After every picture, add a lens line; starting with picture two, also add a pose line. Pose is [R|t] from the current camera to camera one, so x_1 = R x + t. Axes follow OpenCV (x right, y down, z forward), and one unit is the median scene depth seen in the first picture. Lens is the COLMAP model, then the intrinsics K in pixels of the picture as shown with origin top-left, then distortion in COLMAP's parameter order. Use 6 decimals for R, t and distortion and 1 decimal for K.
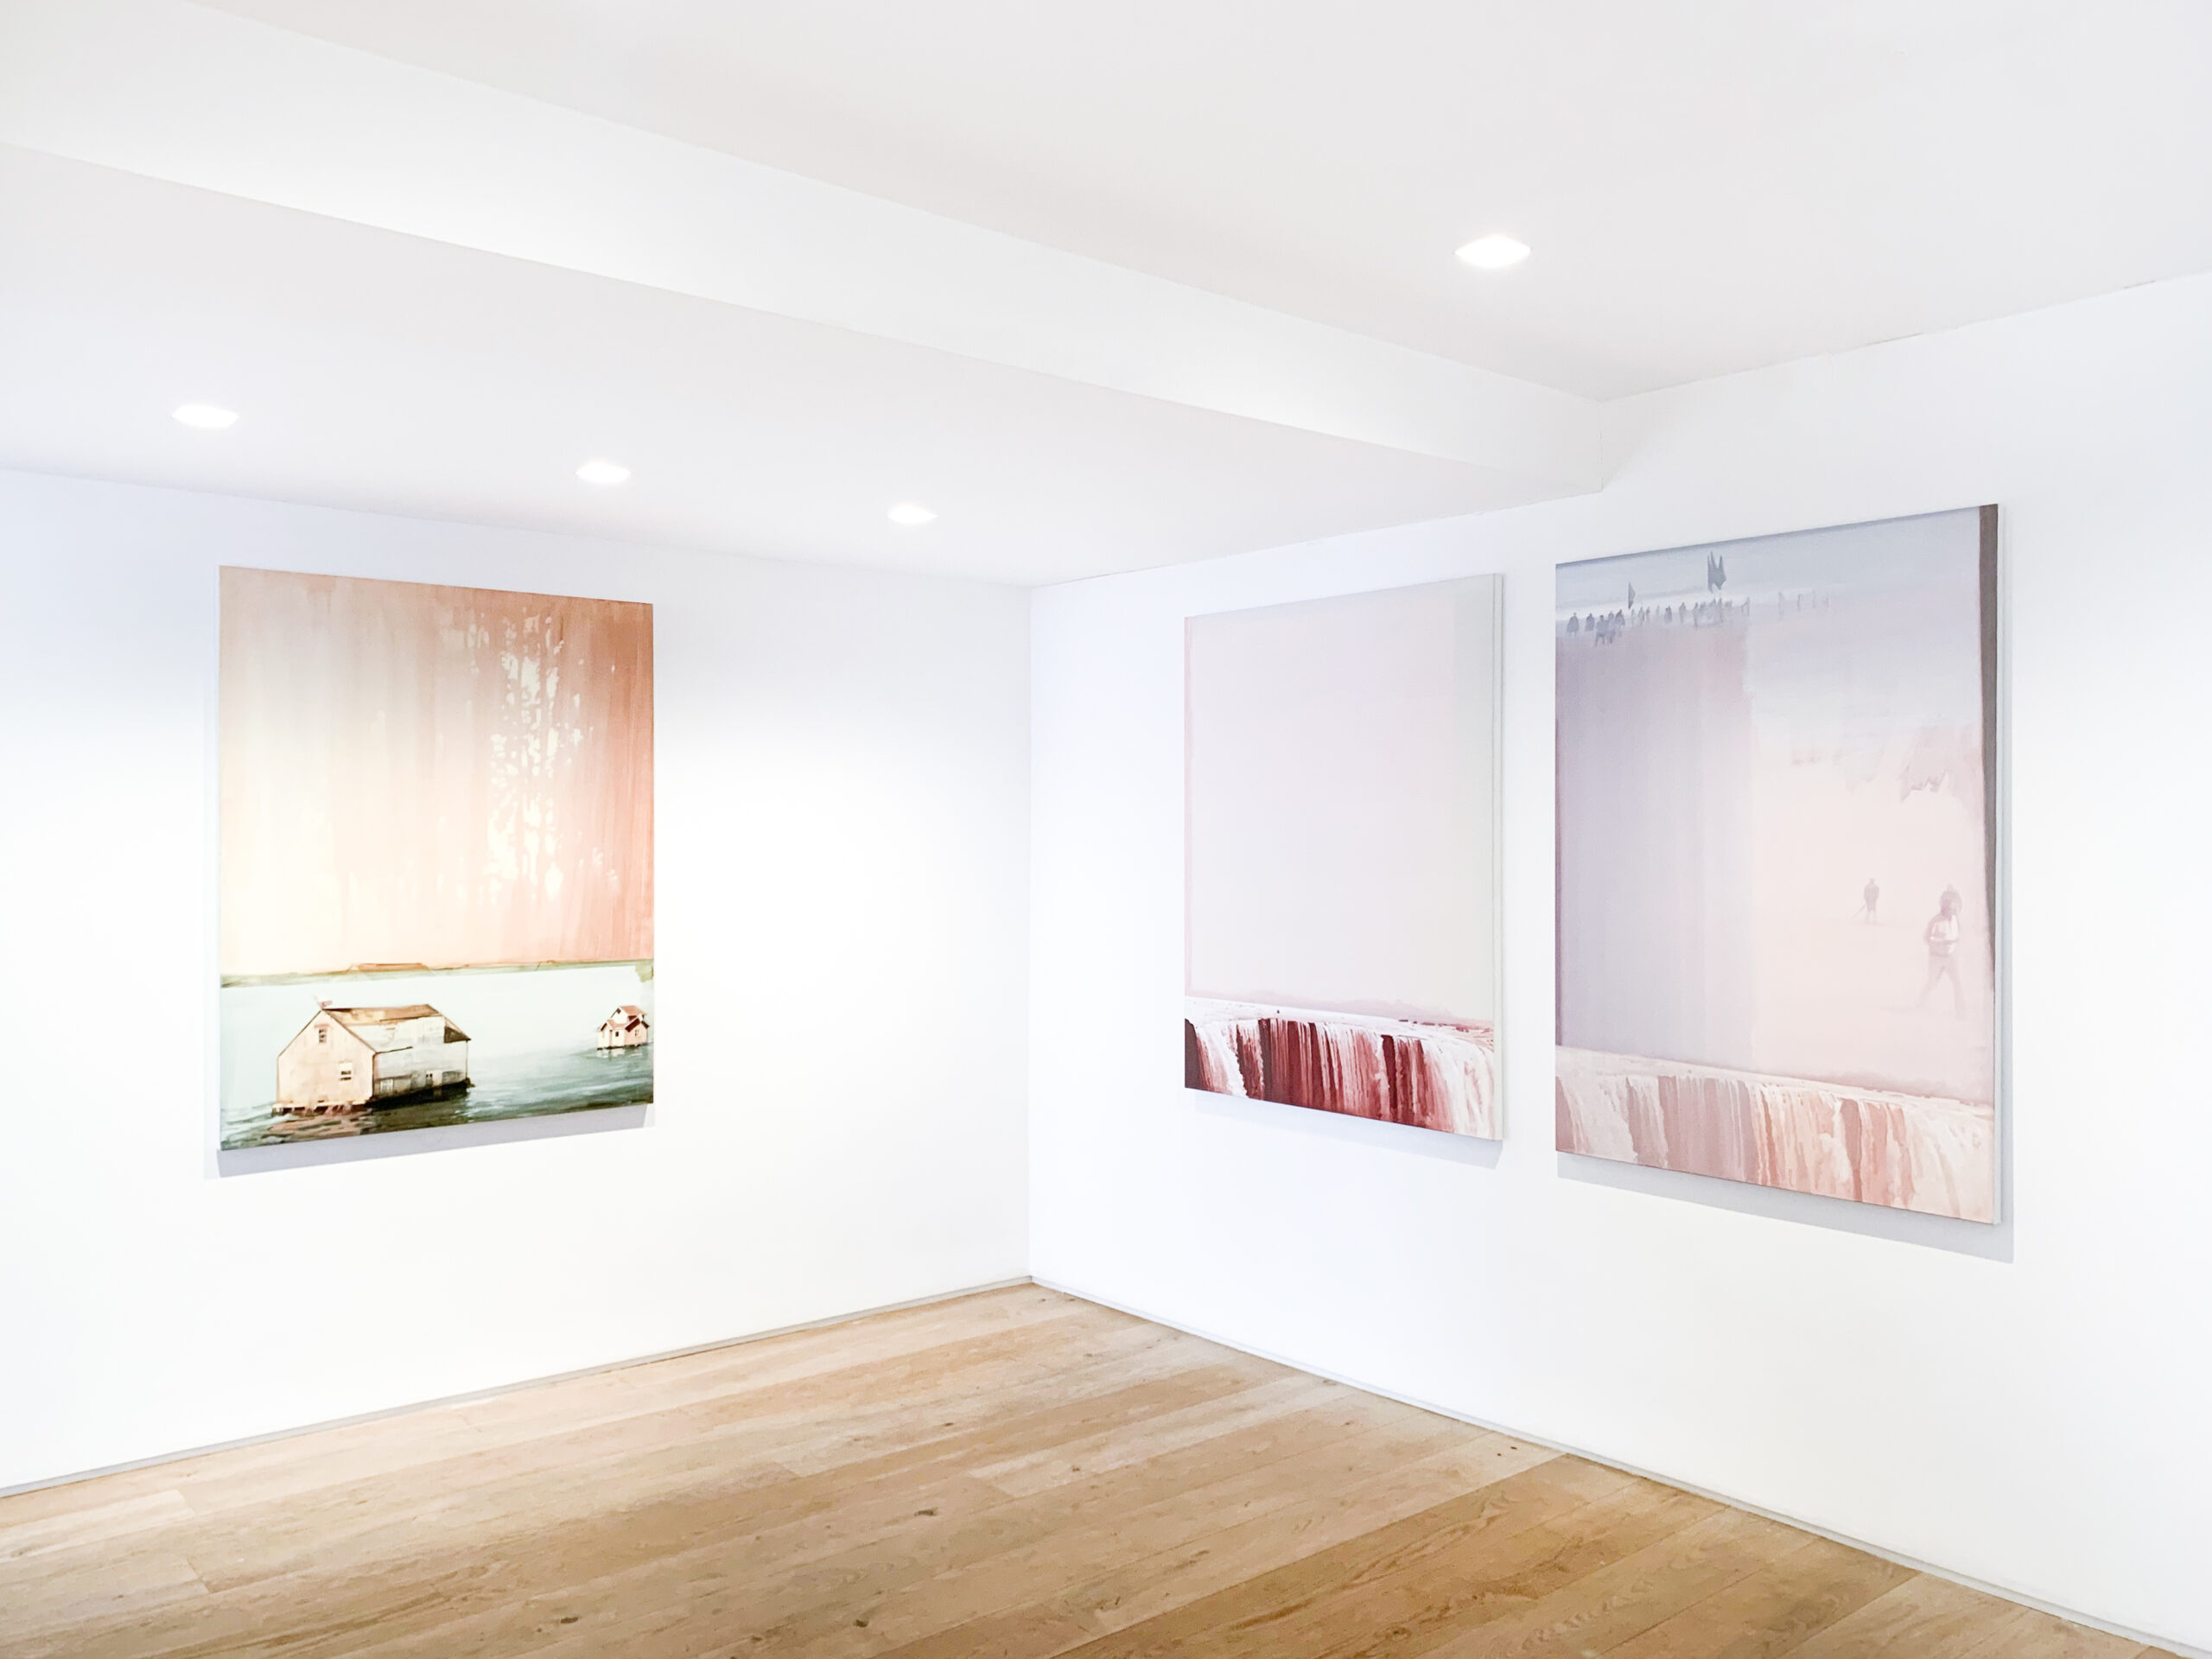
lens RADIAL K [[1715.5, 0, 1072.6], [0, 1715.5, 825.0], [0, 0, 1]] dist [0.041297, -0.053209]
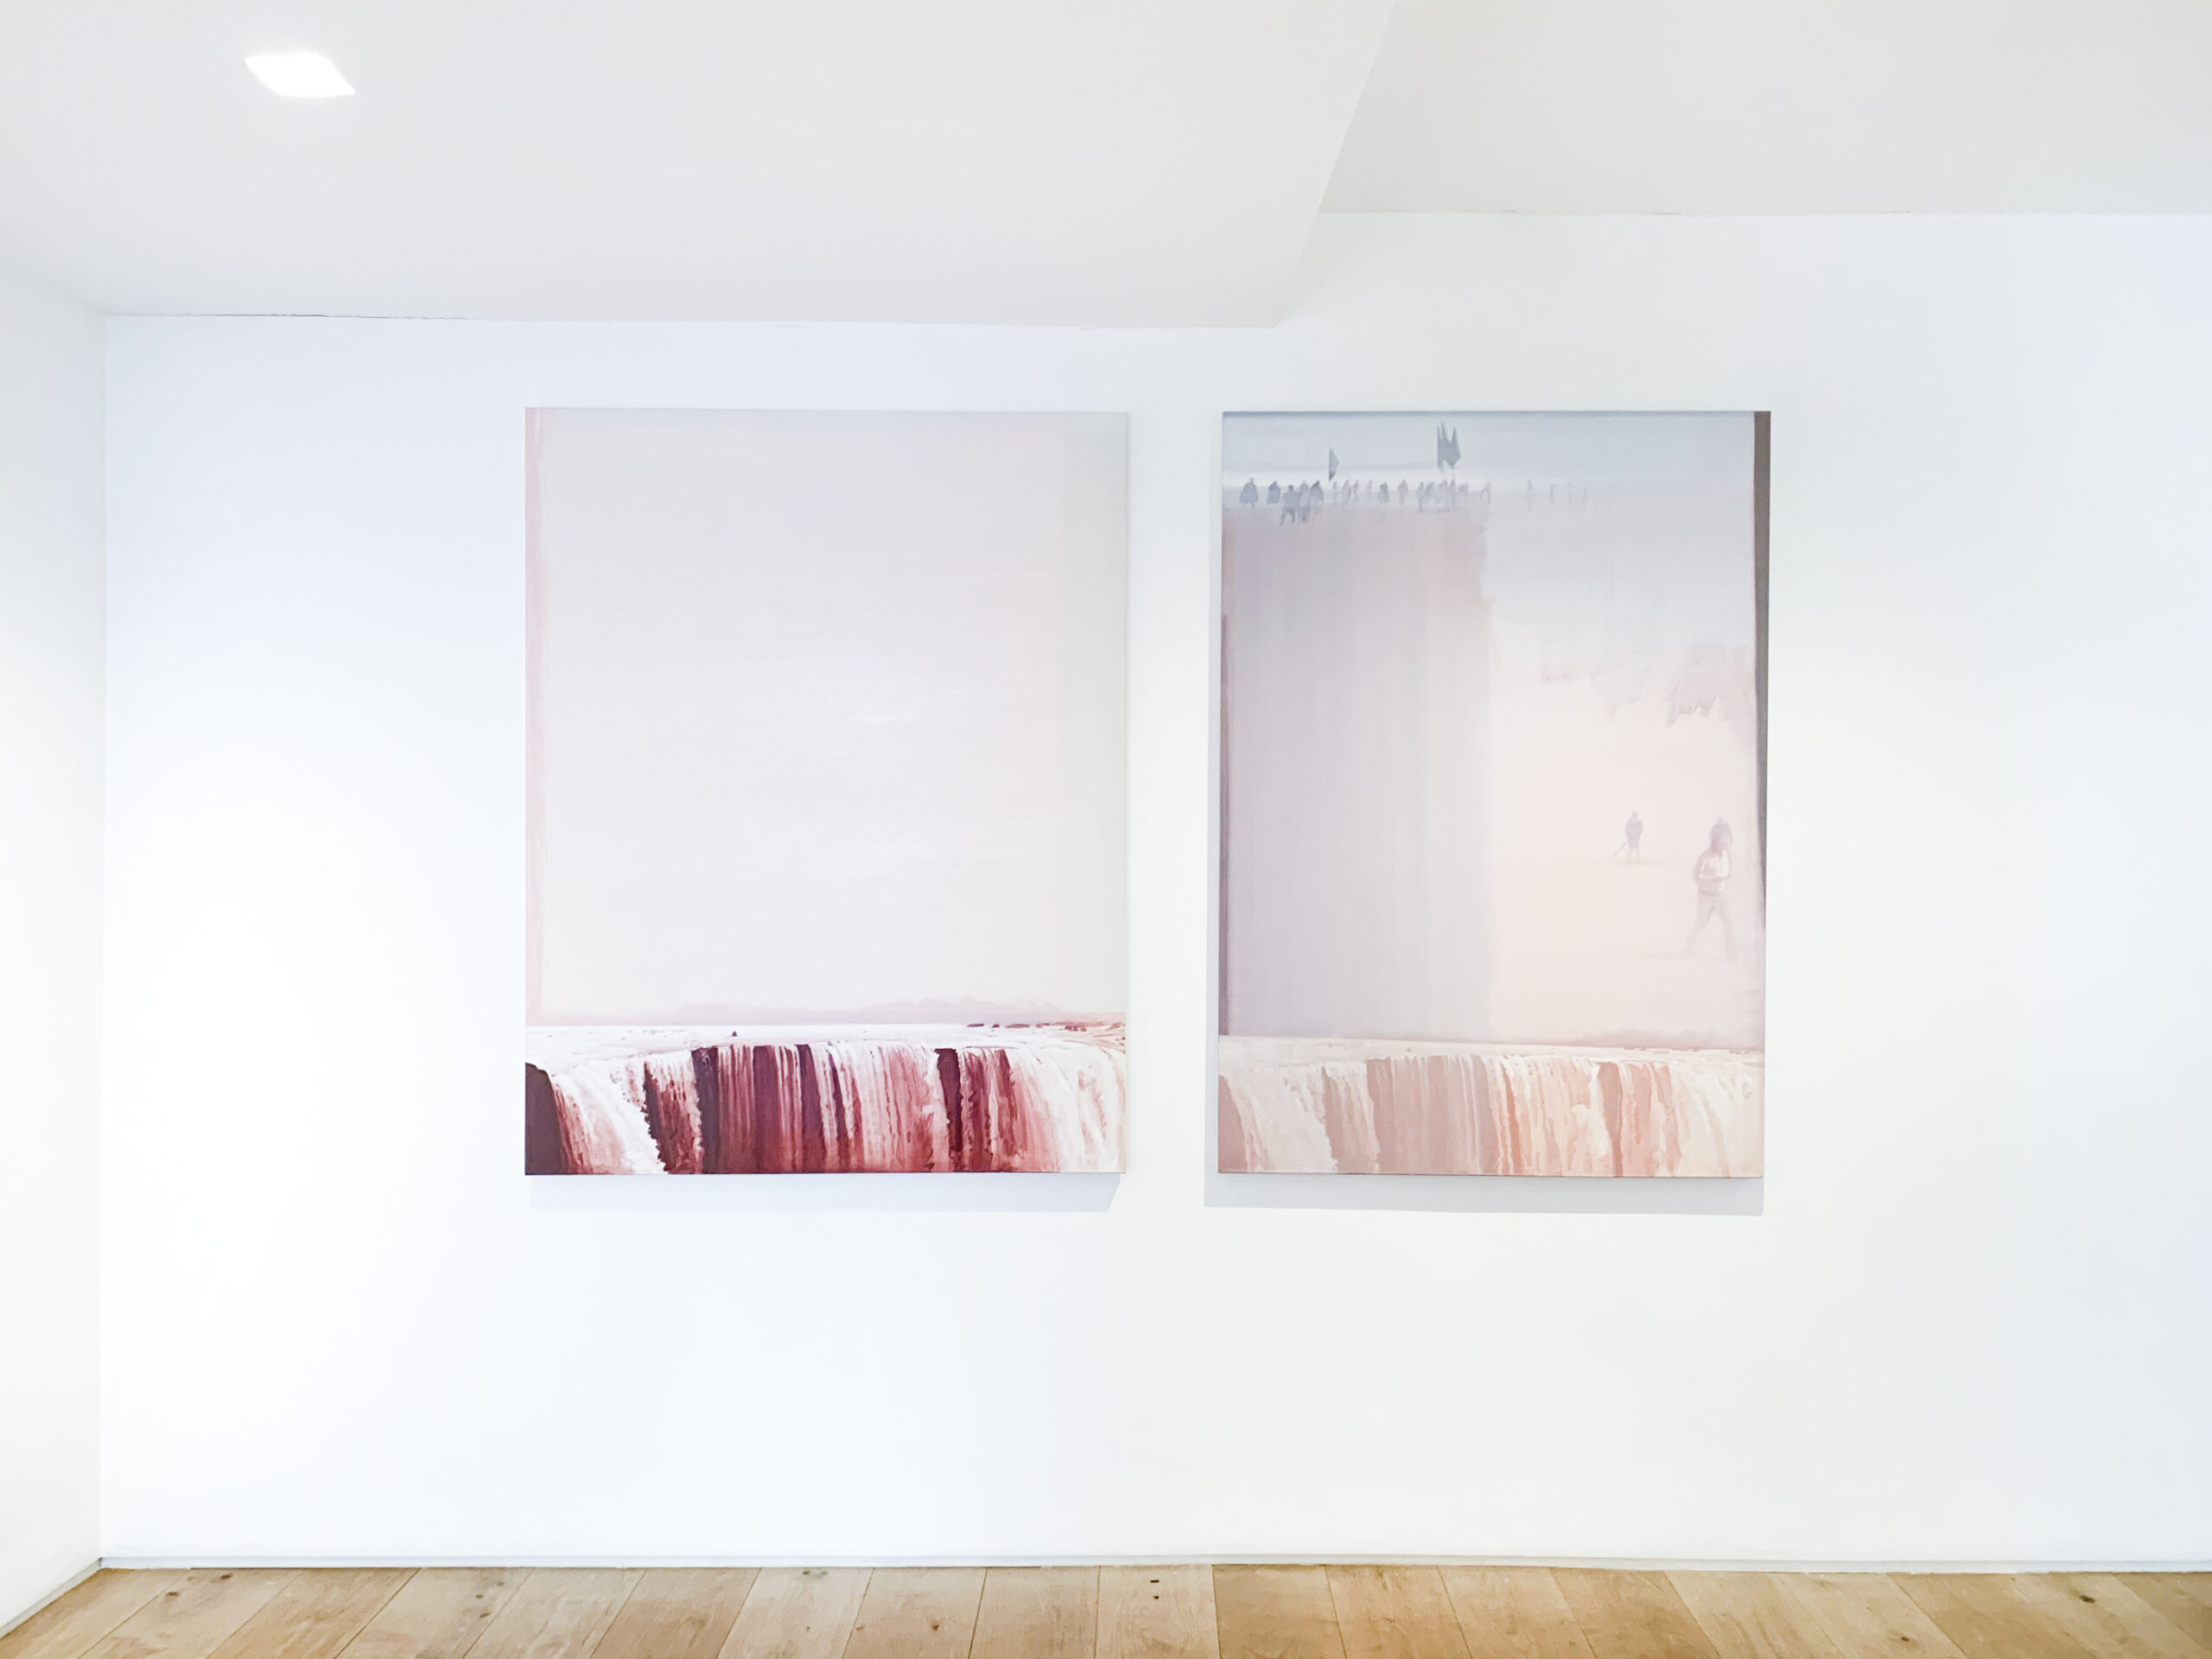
lens RADIAL K [[1715.5, 0, 1099.3], [0, 1715.5, 836.7], [0, 0, 1]] dist [0.041297, -0.053209]
pose [[0.643847, 0.004335, 0.765142, -0.324017], [-0.003620, 0.999990, -0.002620, 0.038532], [-0.765146, -0.001083, 0.643856, 0.518659]]
